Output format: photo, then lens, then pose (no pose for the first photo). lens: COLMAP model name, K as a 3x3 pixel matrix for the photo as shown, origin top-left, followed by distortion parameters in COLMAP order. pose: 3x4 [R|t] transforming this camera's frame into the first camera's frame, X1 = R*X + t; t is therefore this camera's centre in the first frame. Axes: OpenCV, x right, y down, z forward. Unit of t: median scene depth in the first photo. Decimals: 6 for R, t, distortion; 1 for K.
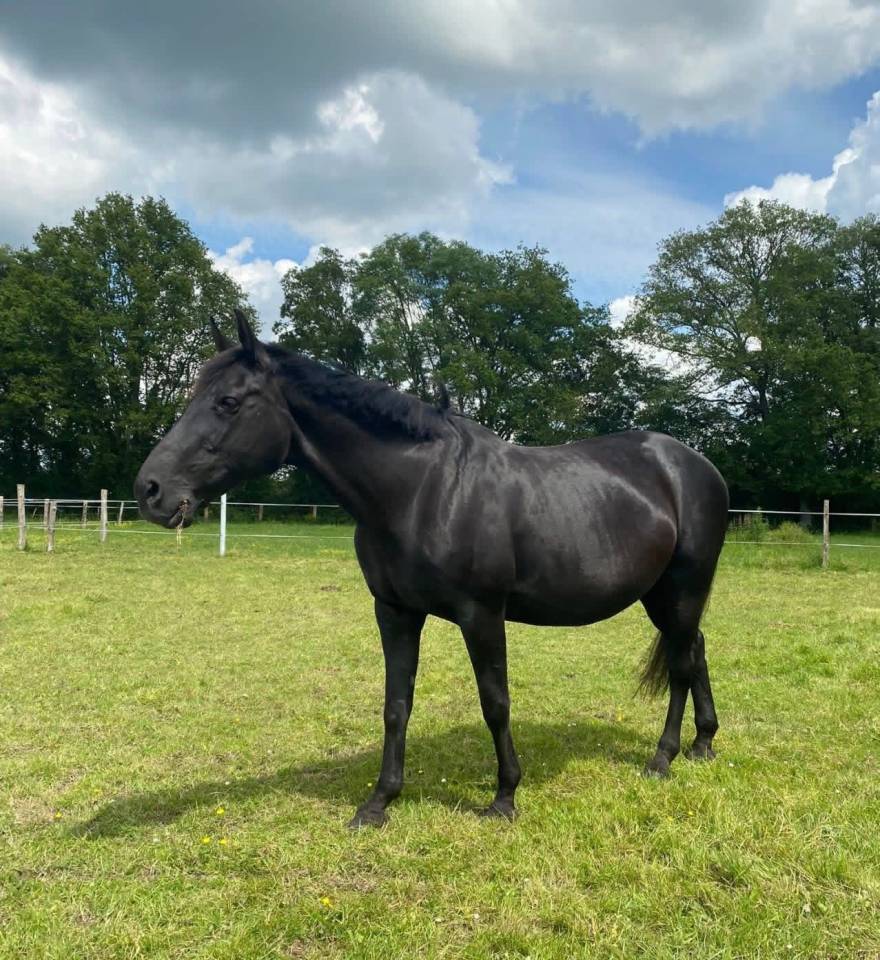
lens RADIAL K [[738.6, 0, 440.1], [0, 738.6, 481.2], [0, 0, 1]] dist [0.006012, -0.002916]
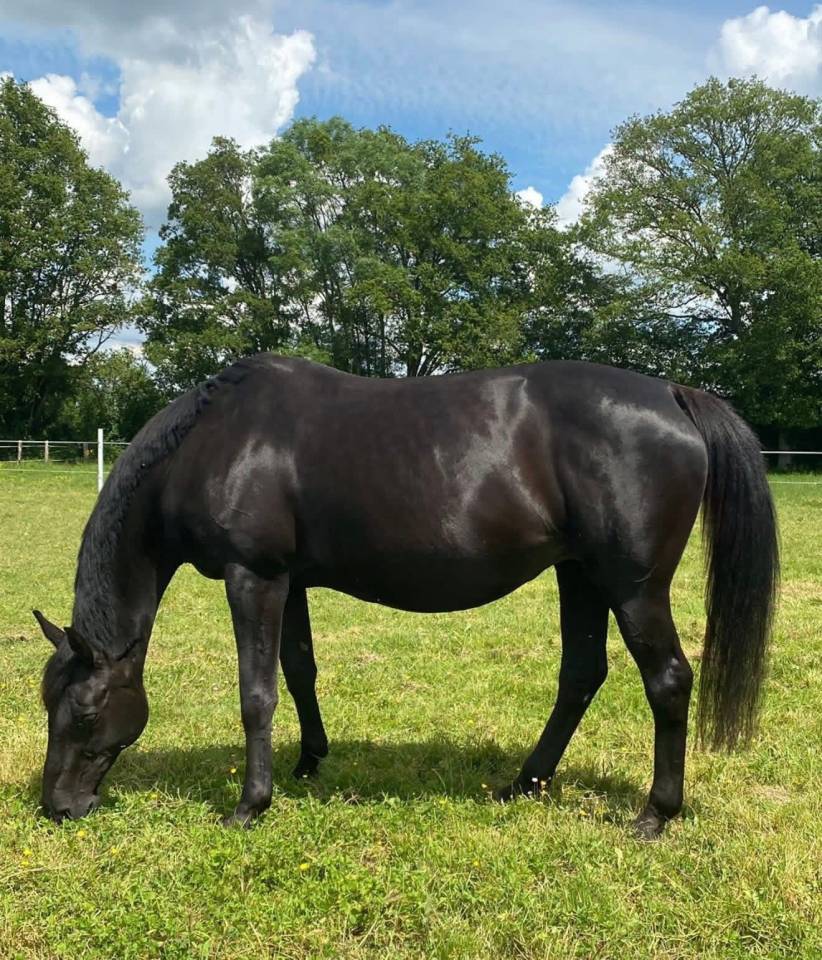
lens RADIAL K [[1099.8, 0, 410.9], [0, 1099.8, 480.0], [0, 0, 1]] dist [0.010387, 0.000000]
pose [[0.999746, -0.003690, -0.022221, 0.090295], [0.005194, 0.997671, 0.068008, -0.010390], [0.021918, -0.068106, 0.997437, -0.274308]]
